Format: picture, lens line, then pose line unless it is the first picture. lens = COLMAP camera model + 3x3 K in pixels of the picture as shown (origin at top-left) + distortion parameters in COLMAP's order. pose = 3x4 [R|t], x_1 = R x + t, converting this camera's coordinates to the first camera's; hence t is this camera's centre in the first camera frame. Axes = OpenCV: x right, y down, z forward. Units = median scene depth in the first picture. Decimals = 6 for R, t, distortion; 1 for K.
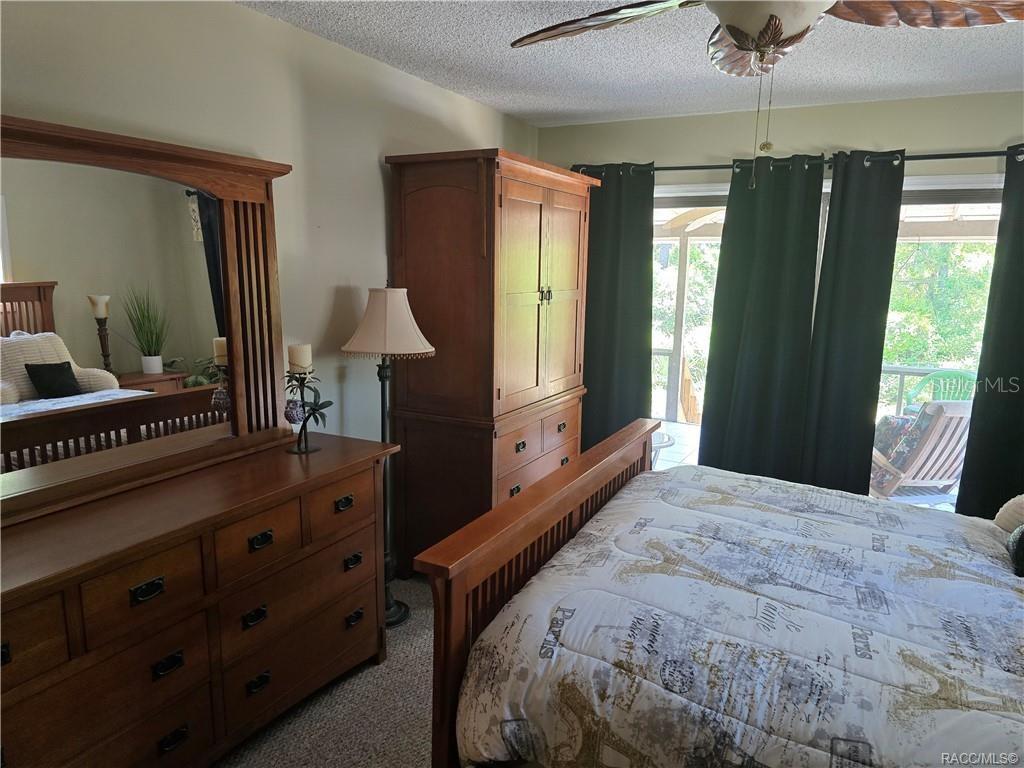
lens RADIAL K [[685.2, 0, 513.9], [0, 685.2, 389.0], [0, 0, 1]] dist [0.065728, -0.055381]
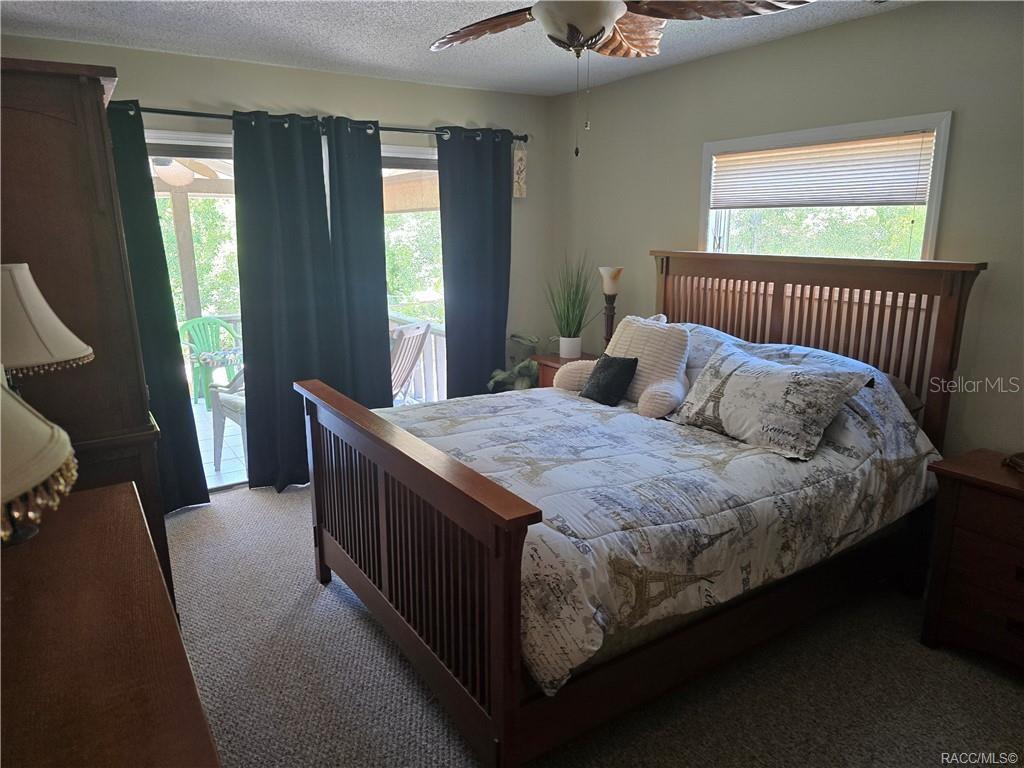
lens RADIAL K [[685.2, 0, 513.5], [0, 685.2, 377.2], [0, 0, 1]] dist [0.065728, -0.055381]
pose [[0.495466, -0.216787, 0.841140, -0.769269], [0.180486, 0.972915, 0.144436, -0.078087], [-0.849670, 0.080251, 0.521173, 0.384395]]
